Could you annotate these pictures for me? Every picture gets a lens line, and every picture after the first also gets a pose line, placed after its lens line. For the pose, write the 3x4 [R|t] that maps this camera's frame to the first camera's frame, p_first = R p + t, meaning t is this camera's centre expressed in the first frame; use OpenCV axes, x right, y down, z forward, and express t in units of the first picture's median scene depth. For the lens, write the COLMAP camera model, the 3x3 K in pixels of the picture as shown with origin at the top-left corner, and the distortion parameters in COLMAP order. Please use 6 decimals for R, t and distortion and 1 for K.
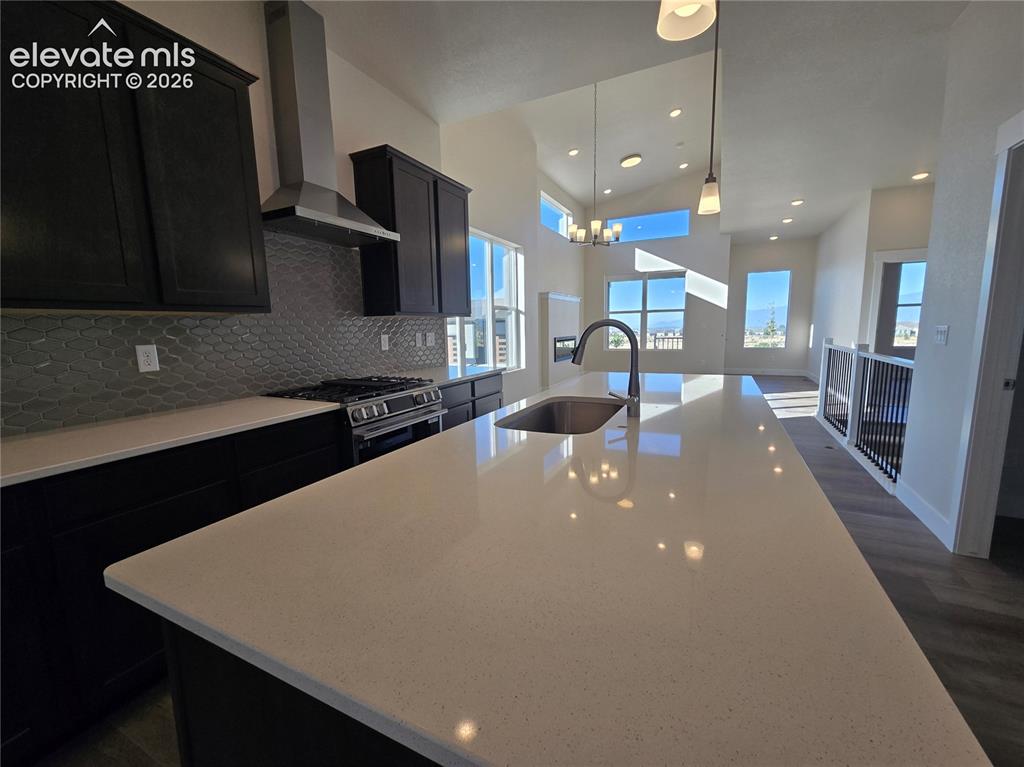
lens RADIAL K [[417.7, 0, 512.5], [0, 417.7, 387.3], [0, 0, 1]] dist [-0.000999, -0.000023]
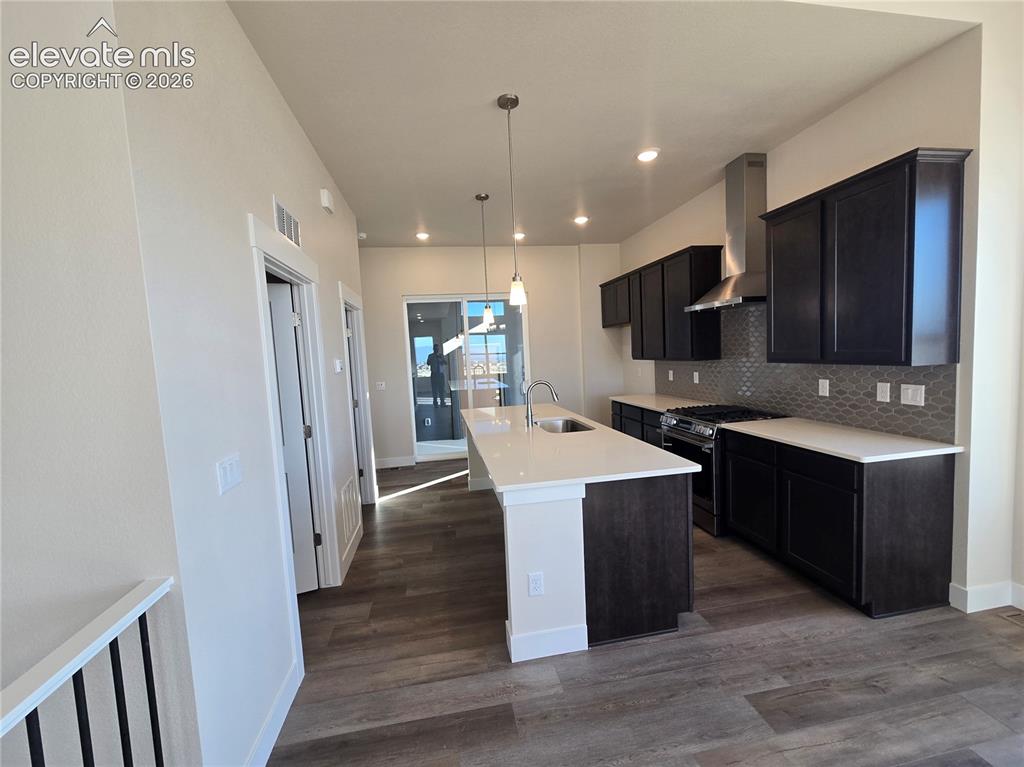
lens RADIAL K [[417.7, 0, 512.5], [0, 417.7, 387.3], [0, 0, 1]] dist [-0.000999, -0.000023]
pose [[-0.805594, 0.056352, -0.589782, 0.921650], [-0.080518, 0.975817, 0.203217, -0.284623], [0.586972, 0.211199, -0.781575, 1.568735]]
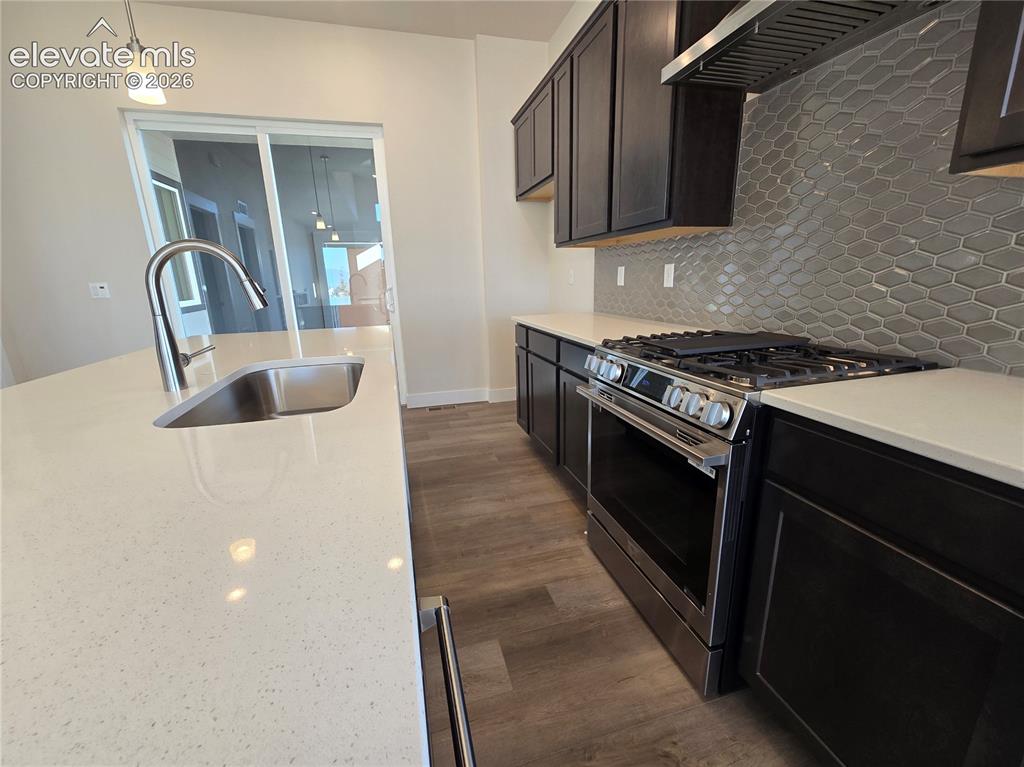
lens RADIAL K [[417.7, 0, 512.5], [0, 417.7, 387.3], [0, 0, 1]] dist [-0.000999, -0.000023]
pose [[-0.743019, 0.159003, -0.650108, 0.175392], [-0.114204, 0.927000, 0.357251, -0.104655], [0.659454, 0.339689, -0.670620, 1.129419]]
